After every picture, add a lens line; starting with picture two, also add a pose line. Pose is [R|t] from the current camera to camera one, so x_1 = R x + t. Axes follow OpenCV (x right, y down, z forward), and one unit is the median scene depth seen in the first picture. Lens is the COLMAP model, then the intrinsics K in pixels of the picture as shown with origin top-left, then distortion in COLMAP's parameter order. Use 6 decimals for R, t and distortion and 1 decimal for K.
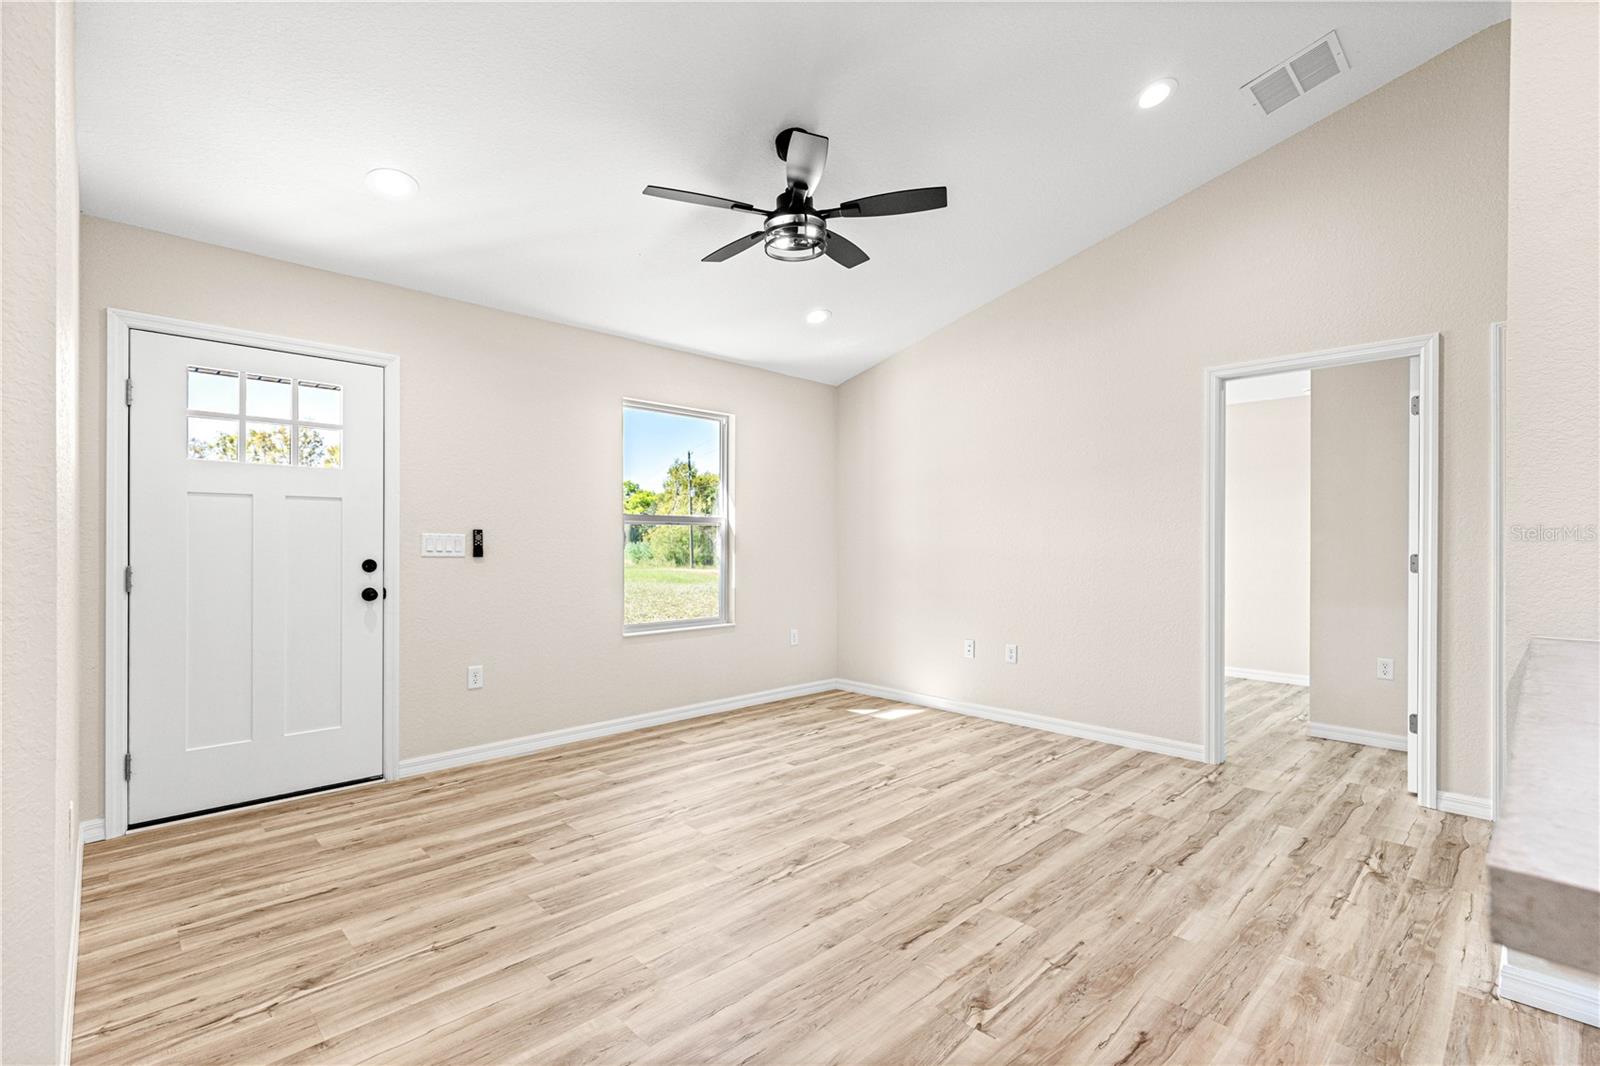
lens RADIAL K [[721.8, 0, 810.7], [0, 721.8, 545.7], [0, 0, 1]] dist [0.002796, -0.000686]
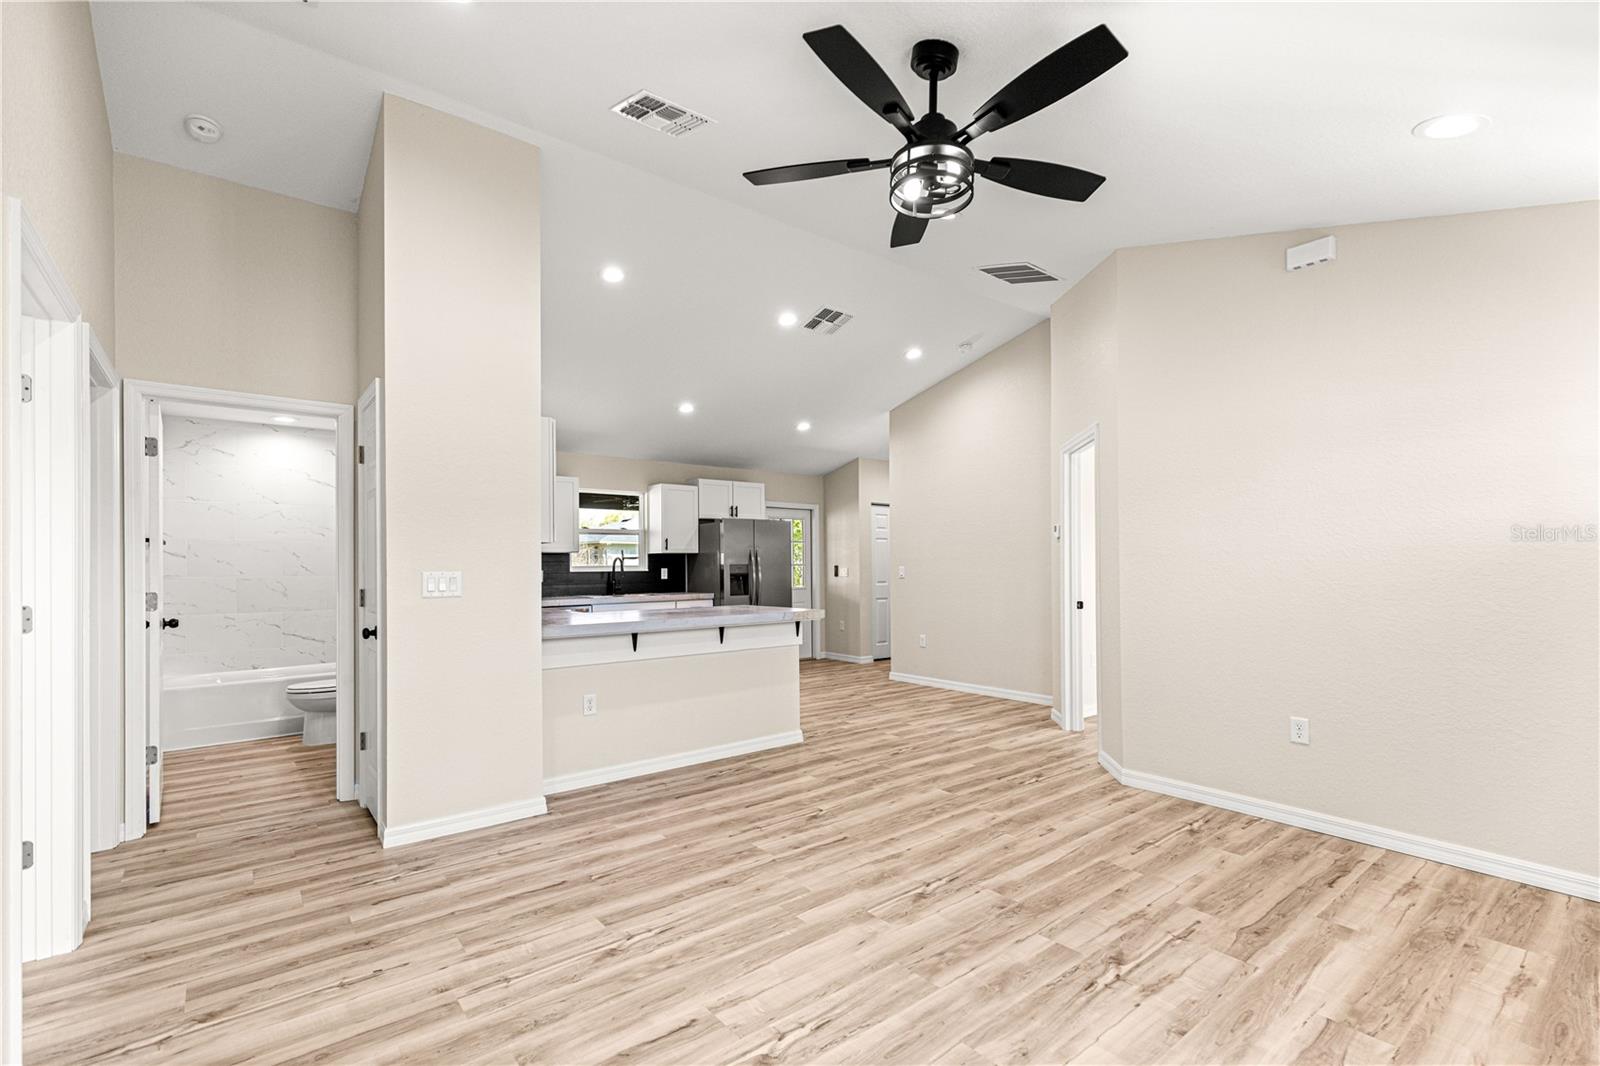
lens RADIAL K [[721.8, 0, 838.9], [0, 721.8, 567.1], [0, 0, 1]] dist [0.002796, -0.000686]
pose [[-0.998148, 0.003138, 0.060747, 0.035800], [0.003519, 0.999975, 0.006166, -0.032492], [-0.060727, 0.006368, -0.998134, 2.028732]]
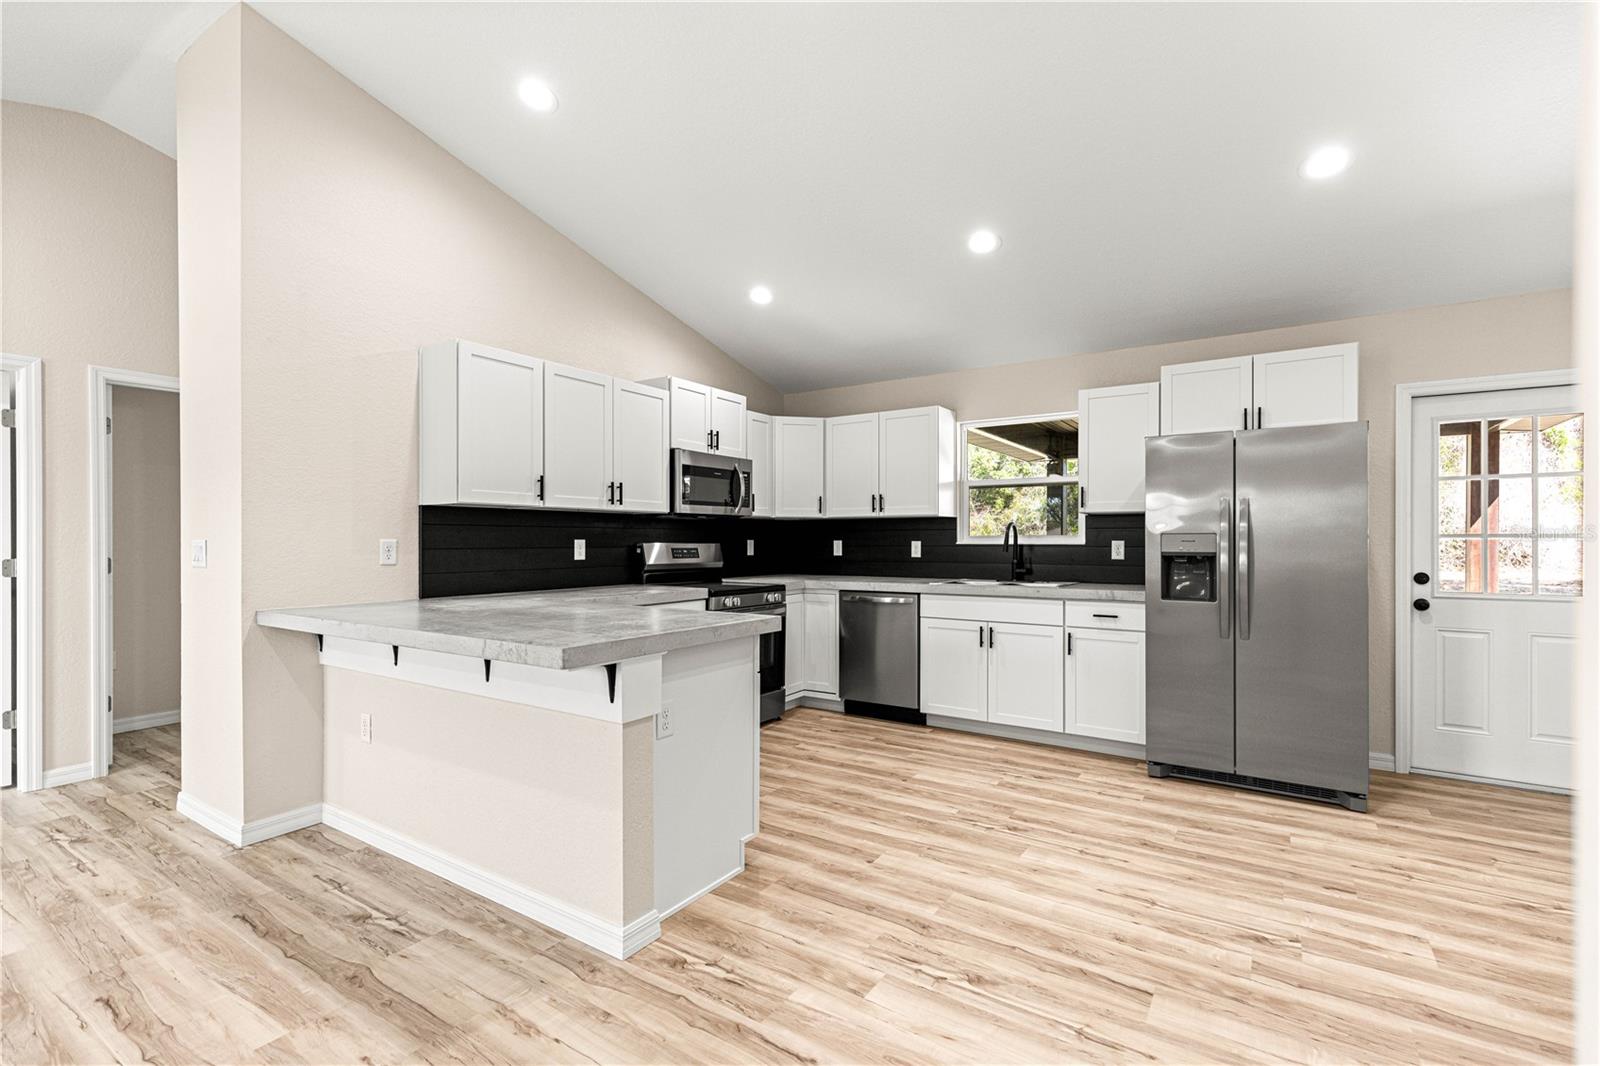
lens RADIAL K [[721.8, 0, 804.5], [0, 721.8, 540.4], [0, 0, 1]] dist [0.002796, -0.000686]
pose [[-0.217790, -0.003707, 0.975989, -0.559797], [0.002902, 0.999986, 0.004445, -0.021223], [-0.975991, 0.003800, -0.217776, 0.118457]]
